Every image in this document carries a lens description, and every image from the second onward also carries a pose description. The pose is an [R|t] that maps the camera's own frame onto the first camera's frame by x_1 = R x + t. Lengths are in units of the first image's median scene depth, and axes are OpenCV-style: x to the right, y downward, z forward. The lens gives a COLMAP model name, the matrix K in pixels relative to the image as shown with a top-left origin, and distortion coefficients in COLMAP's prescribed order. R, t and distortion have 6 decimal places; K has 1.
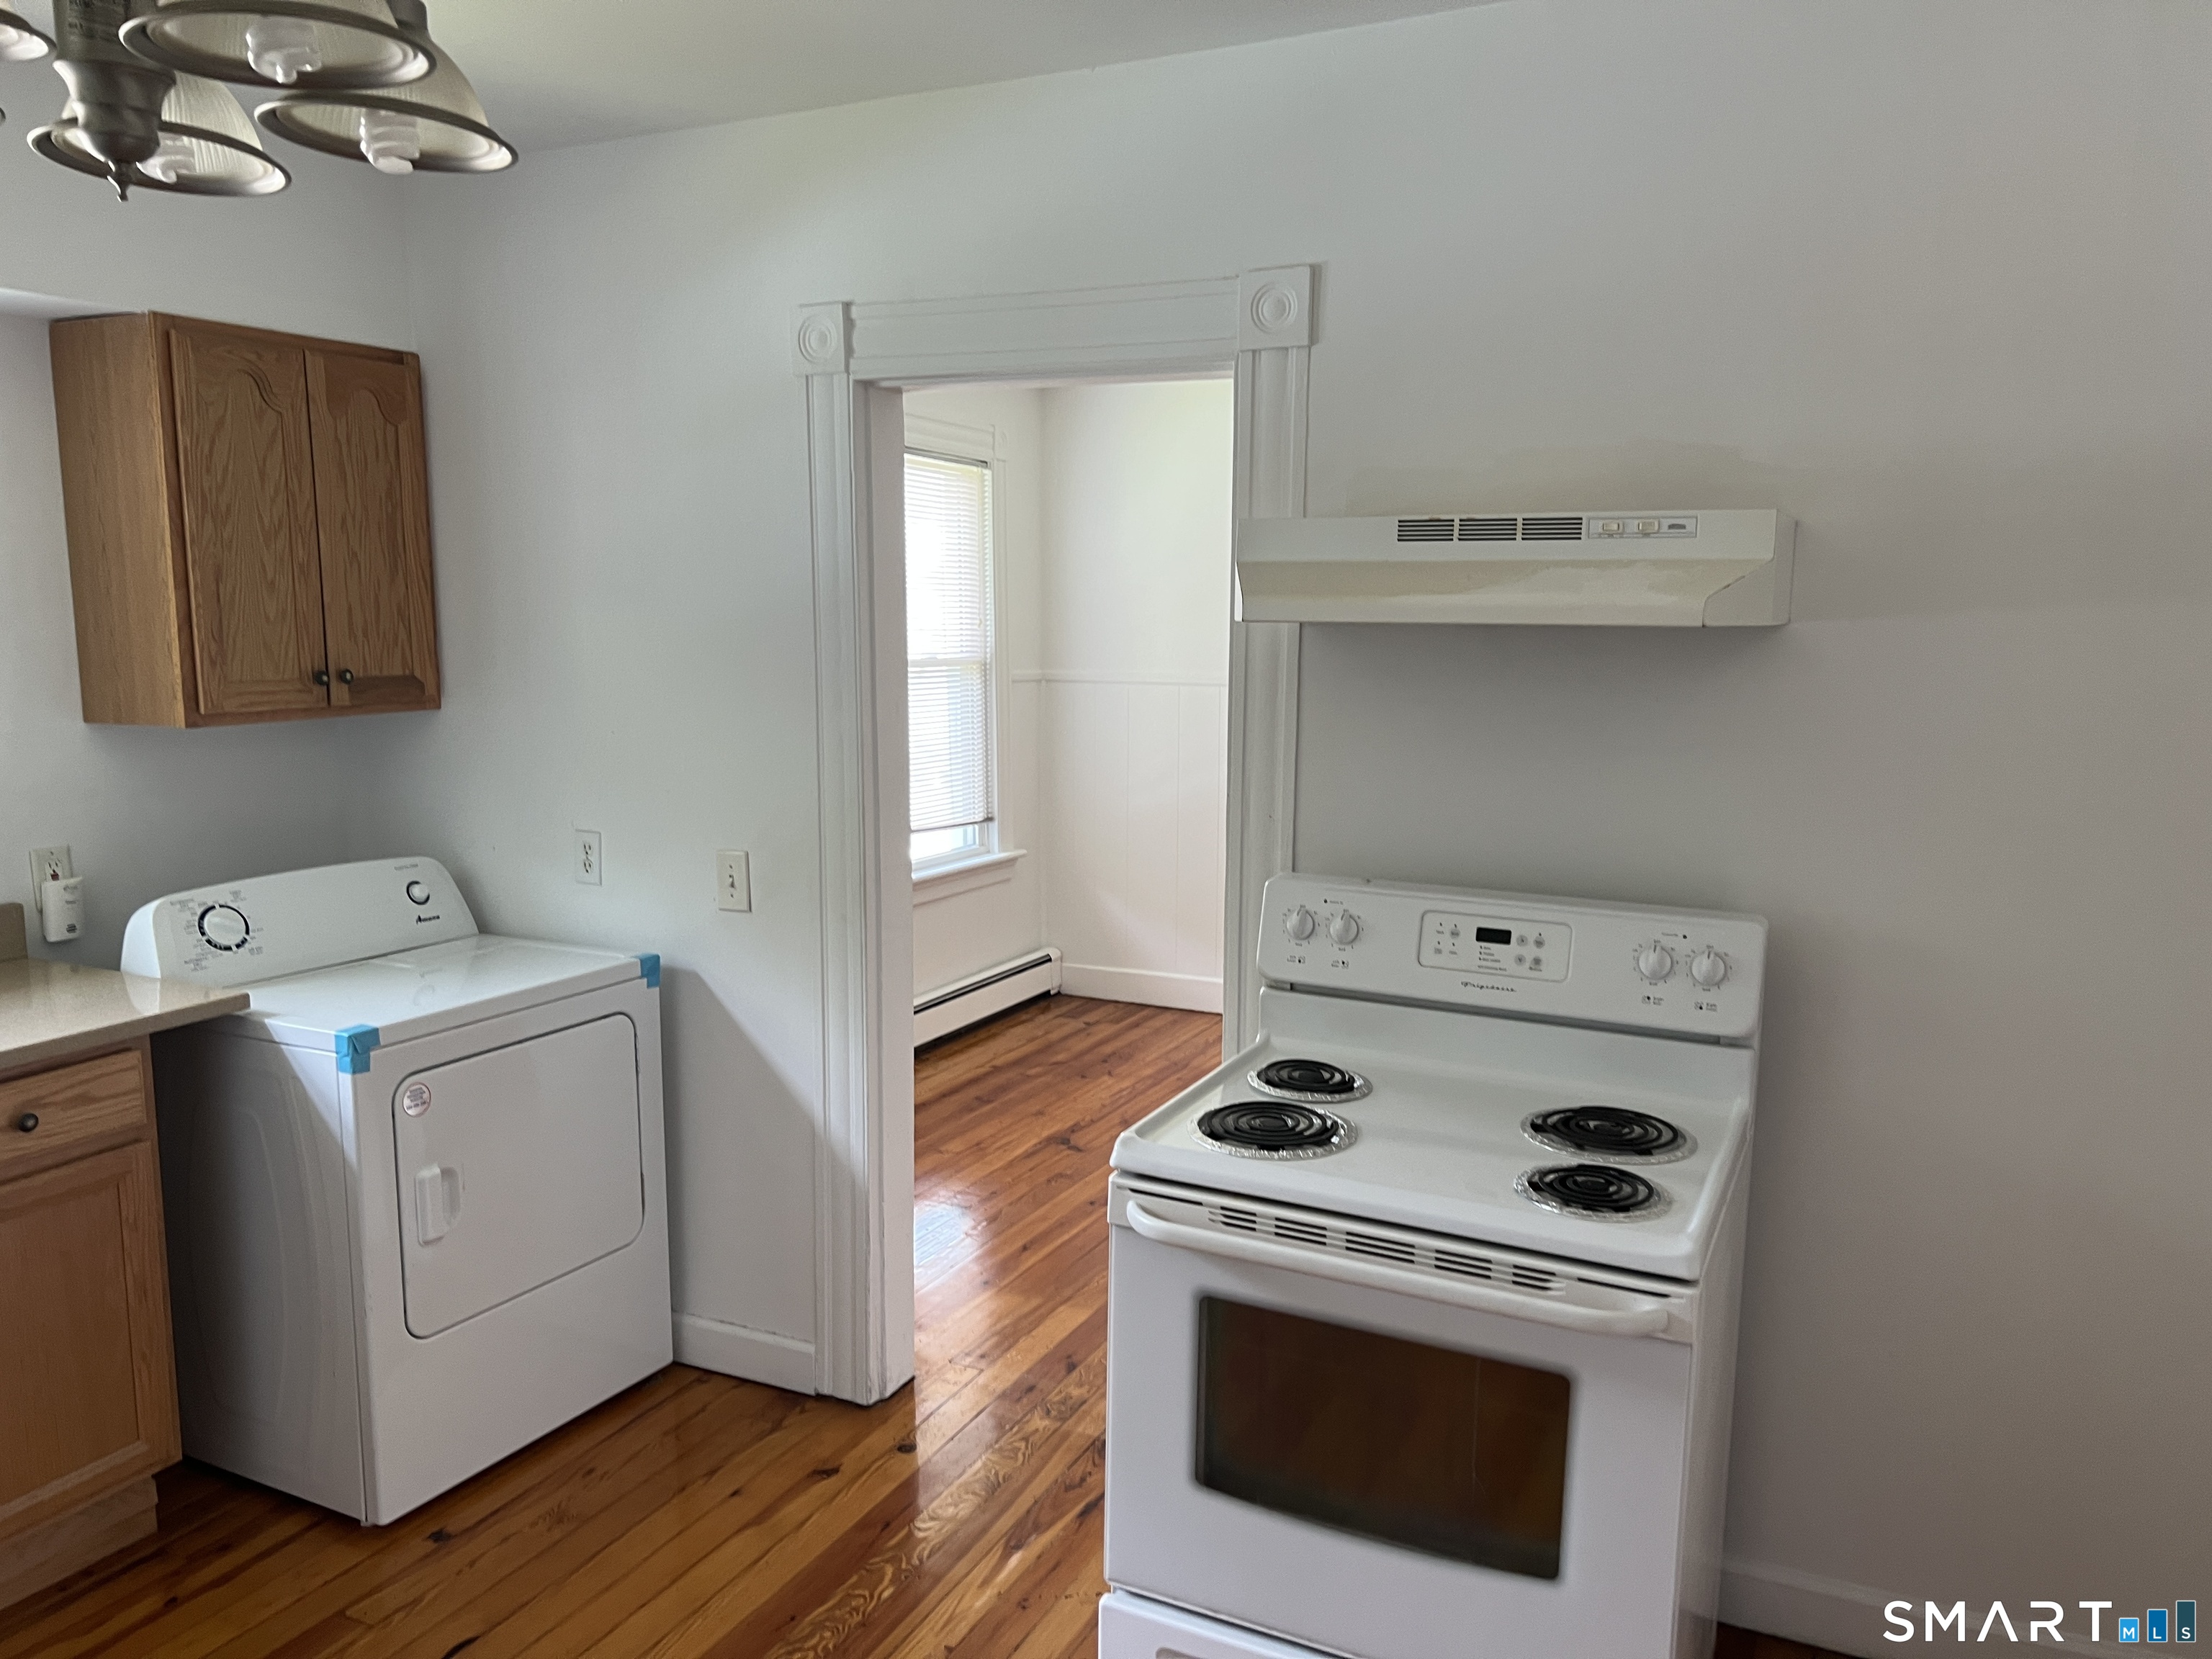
lens RADIAL K [[1651.4, 0, 1106.0], [0, 1651.4, 829.5], [0, 0, 1]] dist [0.054278, -0.003913]
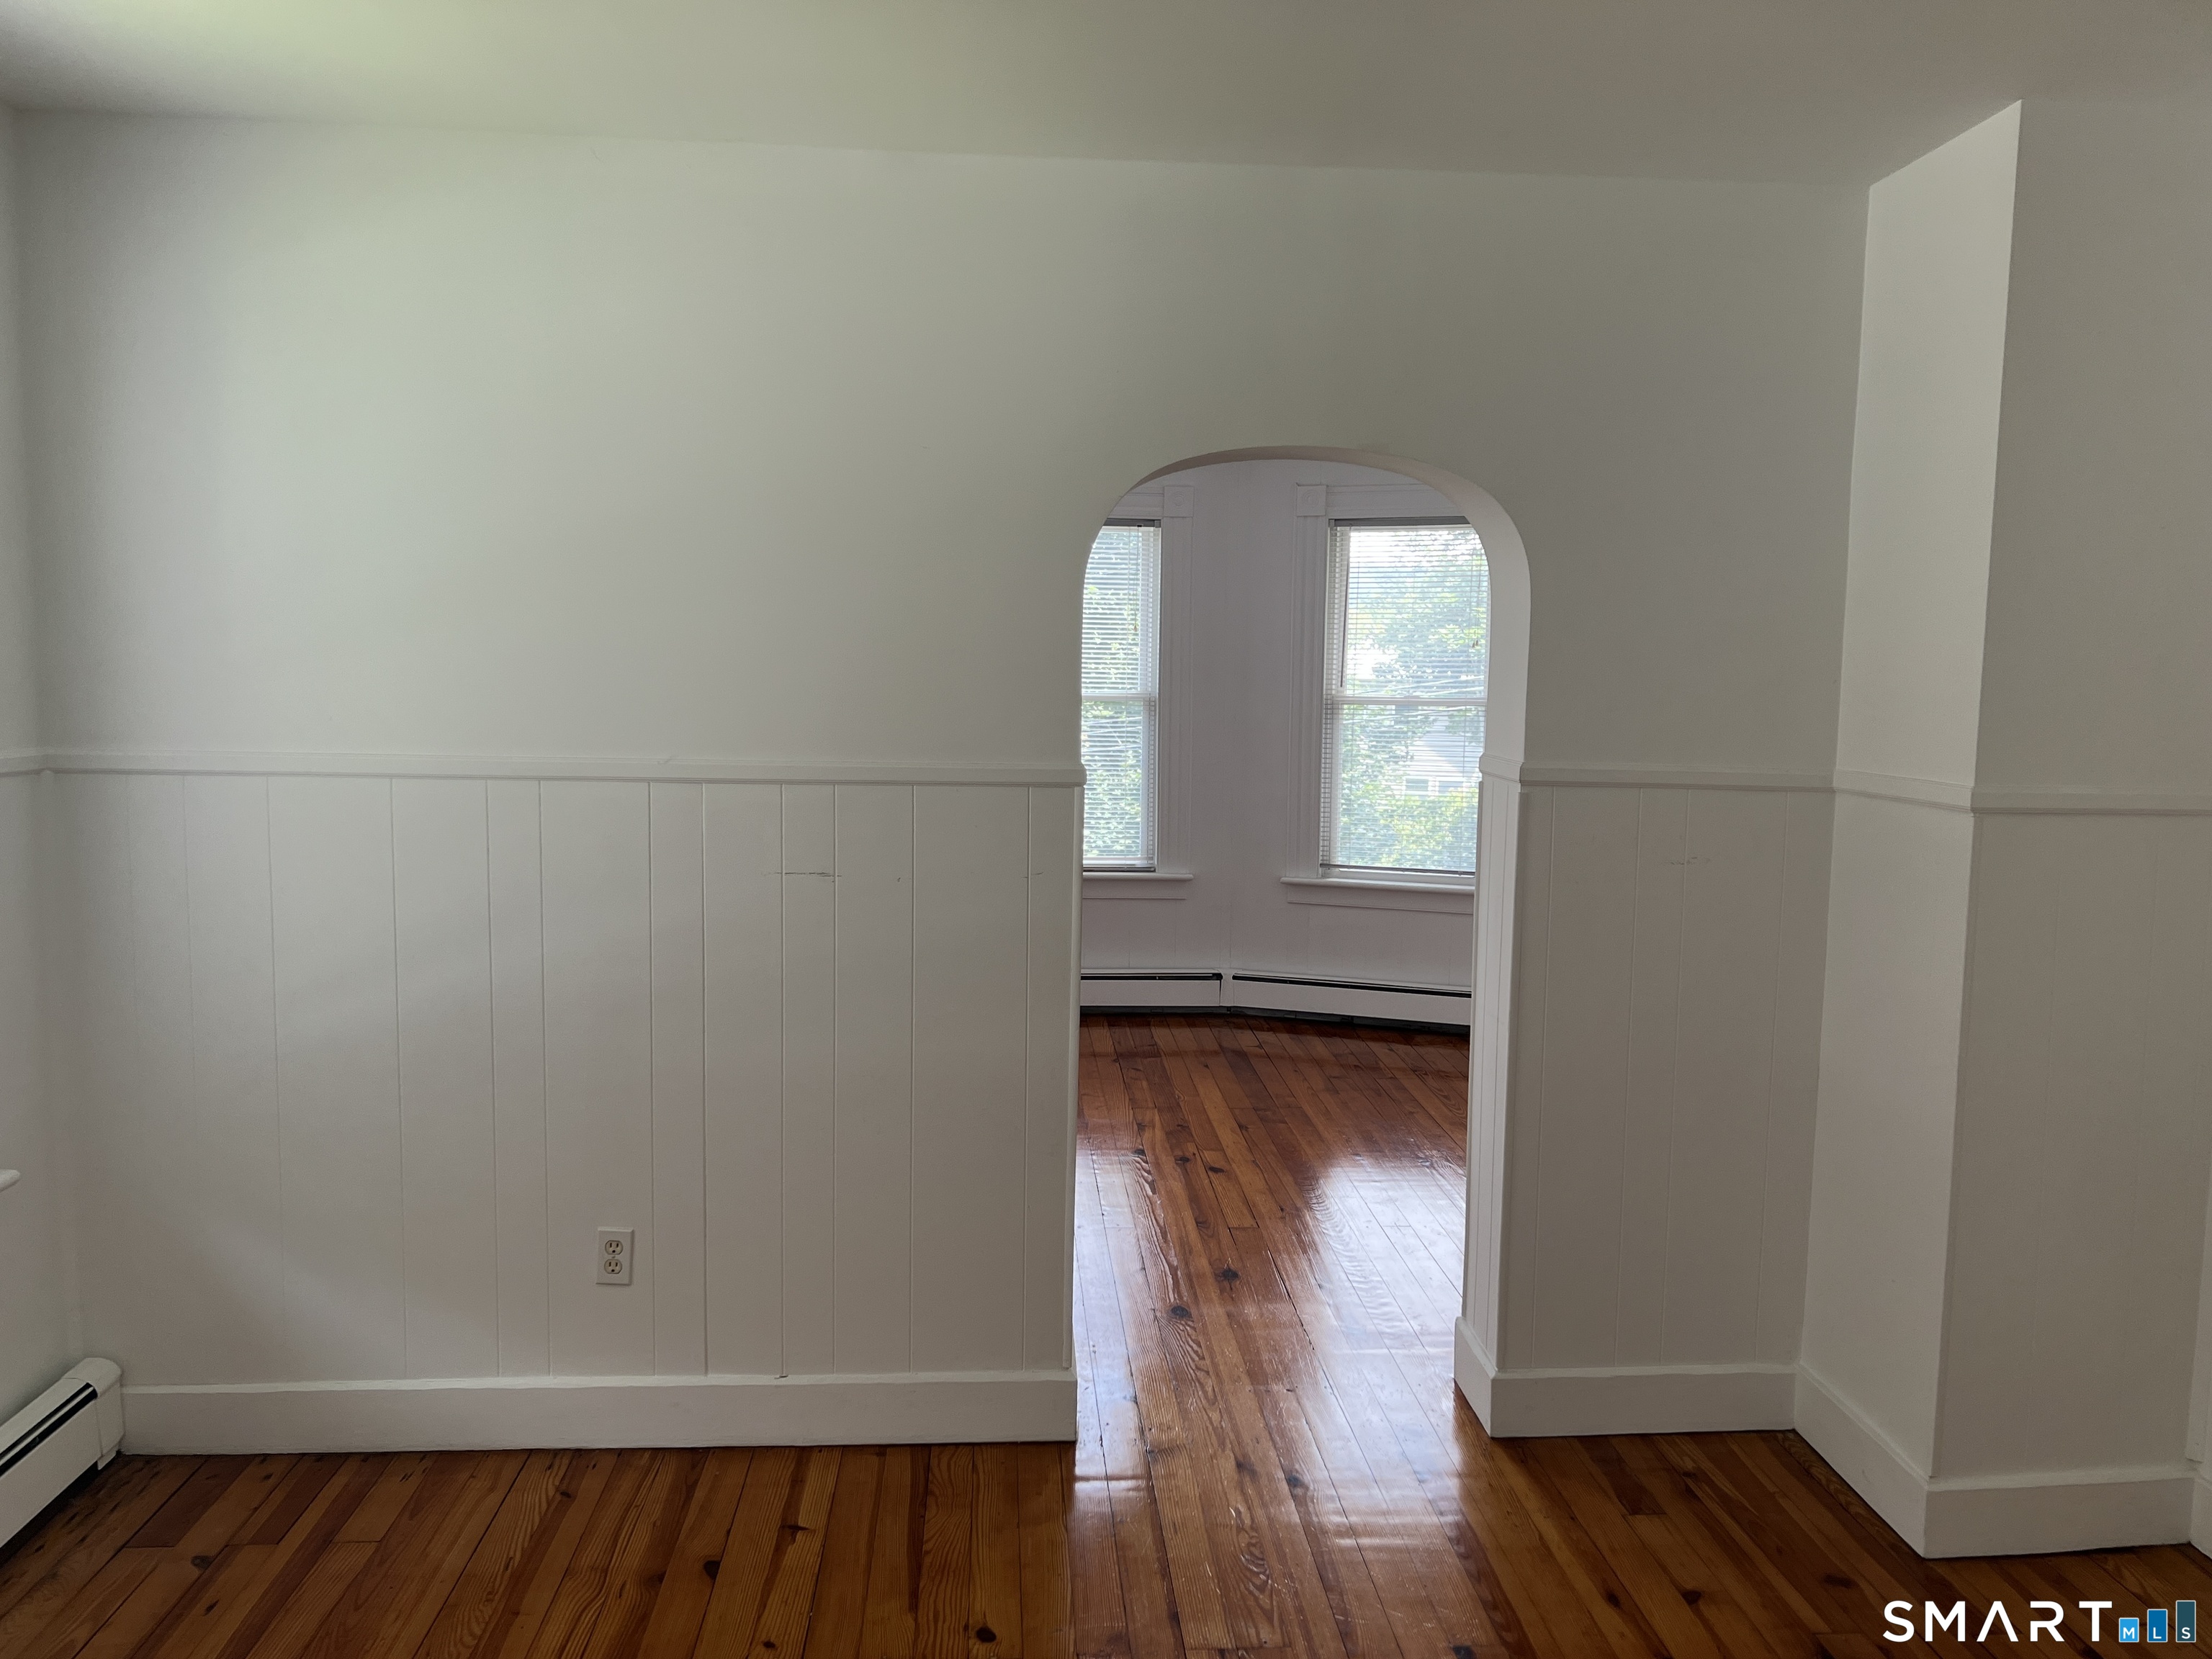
lens RADIAL K [[1704.6, 0, 1103.0], [0, 1704.6, 796.2], [0, 0, 1]] dist [0.006174, 0.001446]
pose [[0.866907, -0.041590, 0.496732, -0.020994], [0.062185, 0.997752, -0.024986, -0.057074], [-0.494576, 0.052550, 0.867544, 0.481638]]
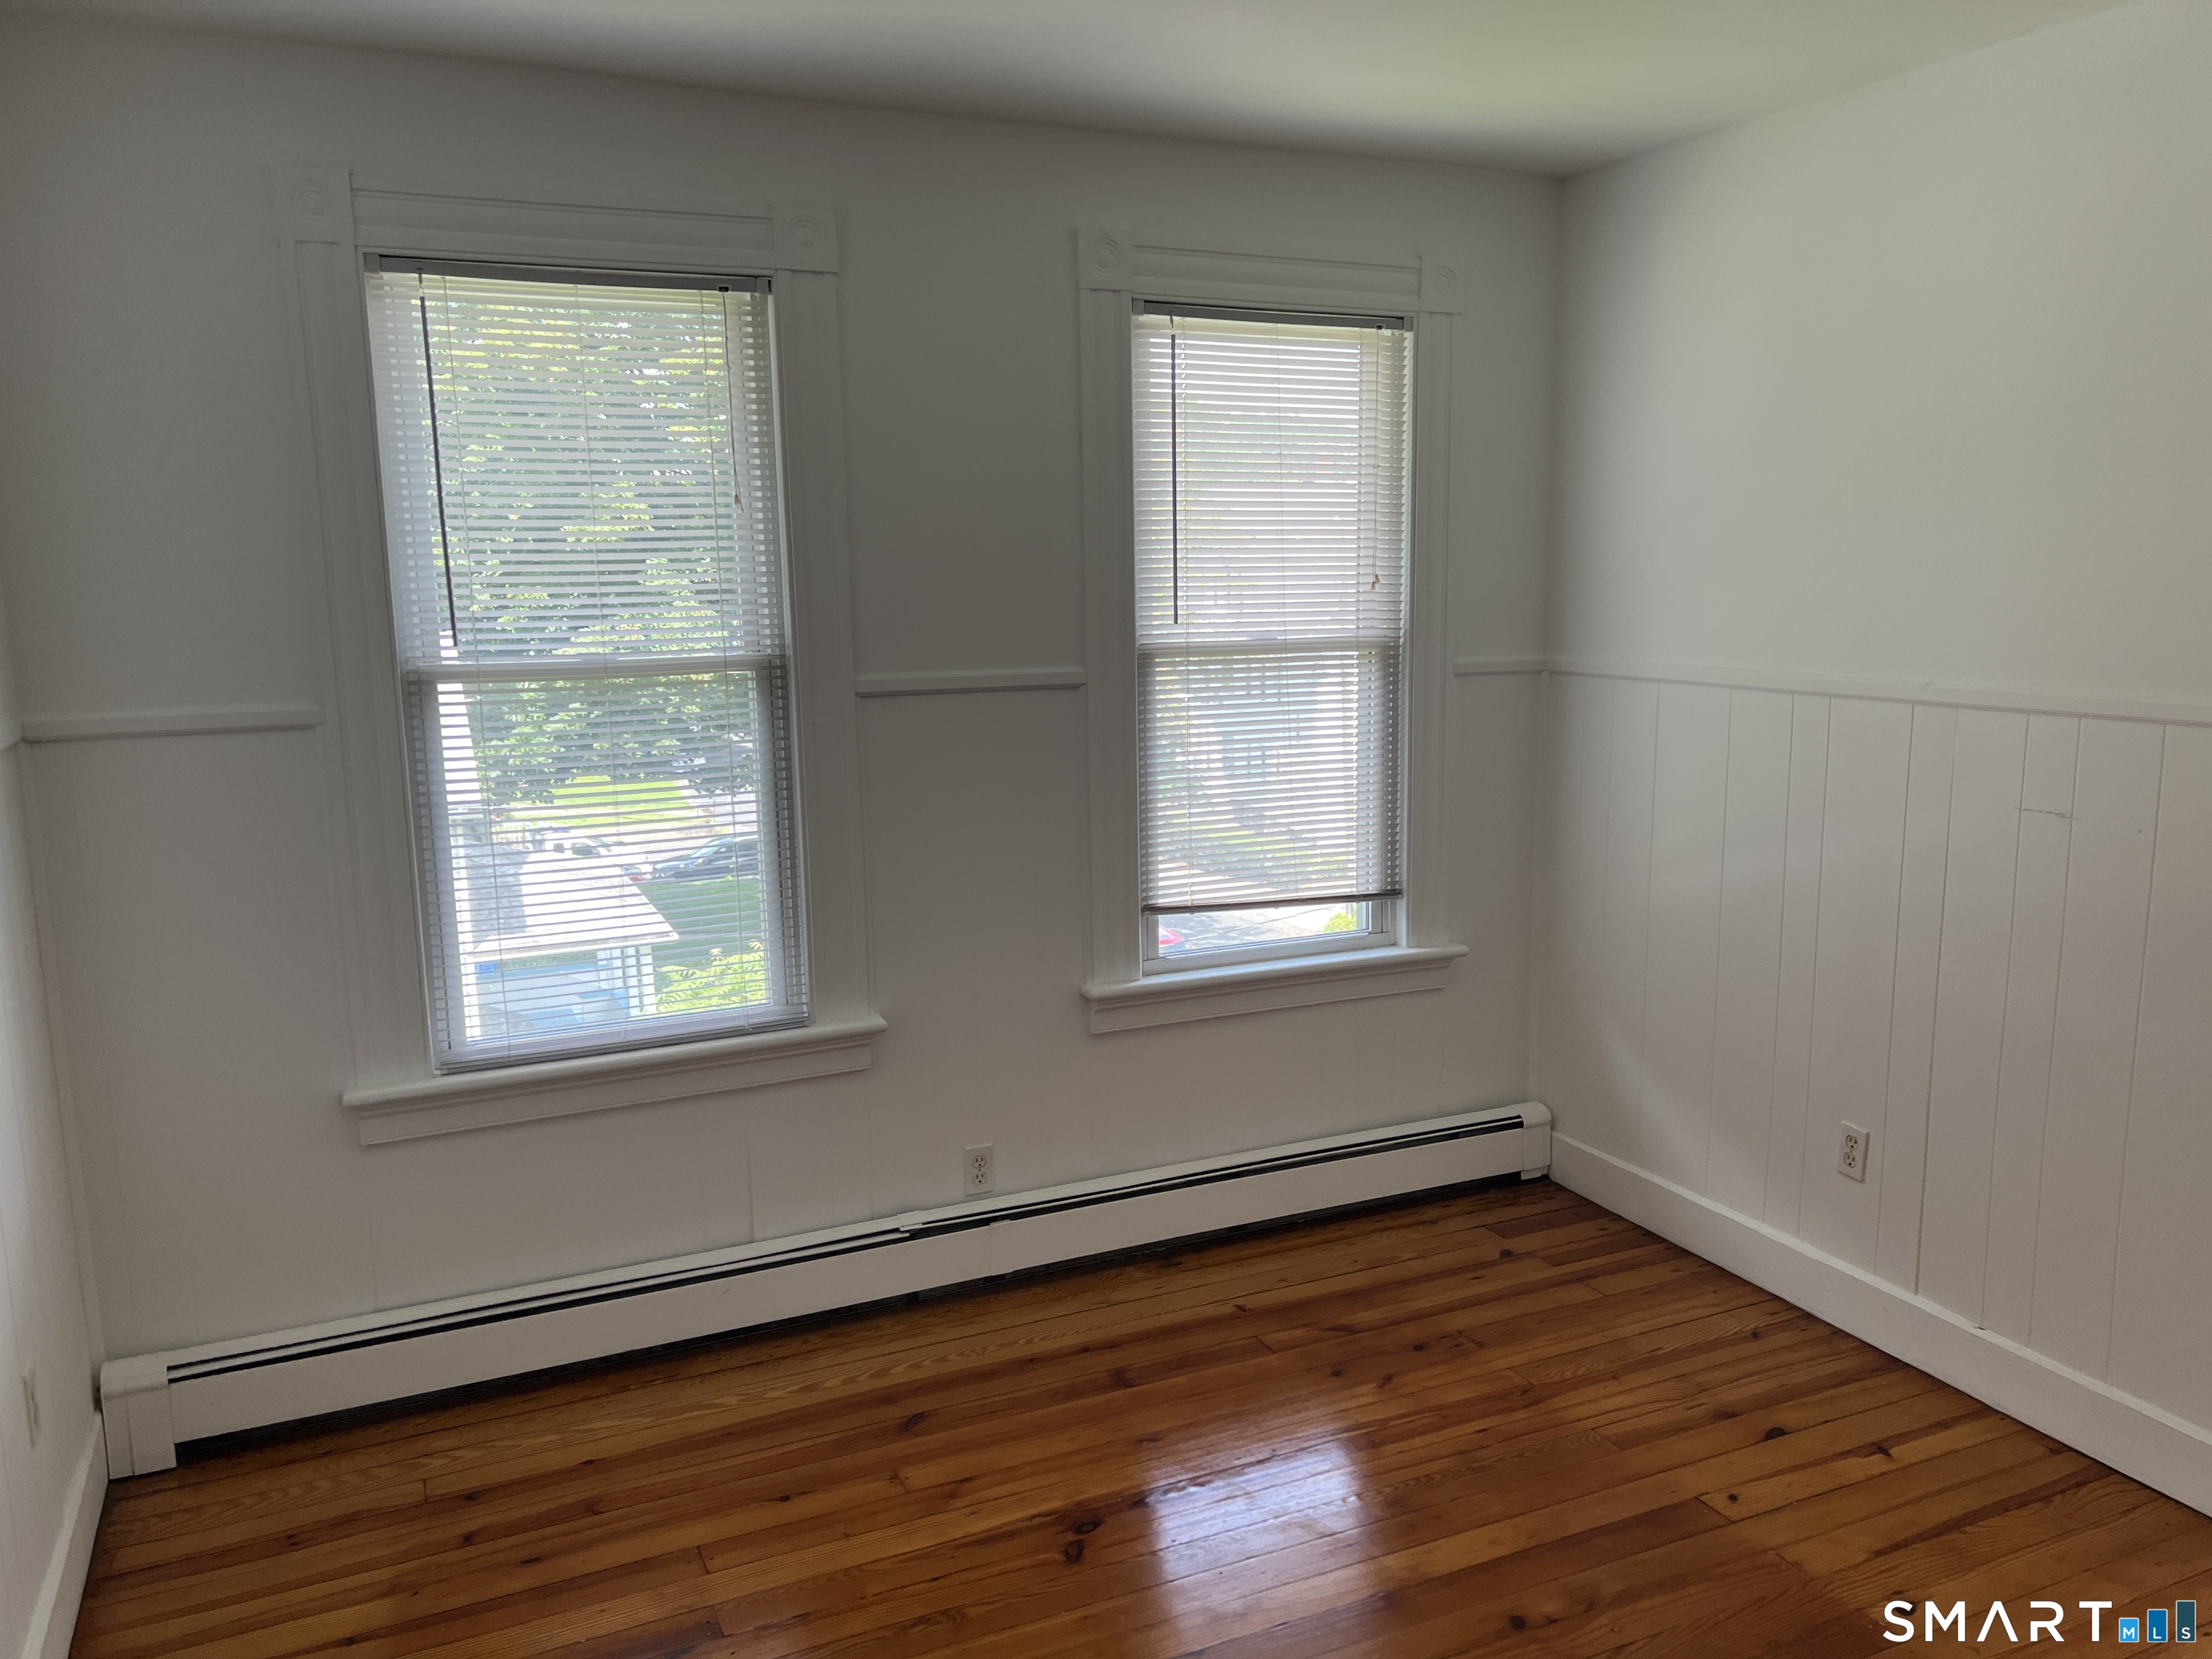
lens RADIAL K [[1651.4, 0, 1106.0], [0, 1651.4, 829.5], [0, 0, 1]] dist [0.054278, -0.003913]
pose [[0.773397, 0.075892, -0.629362, 0.241193], [-0.060674, 0.997112, 0.045678, -0.052946], [0.631011, 0.002859, 0.775768, 0.444436]]
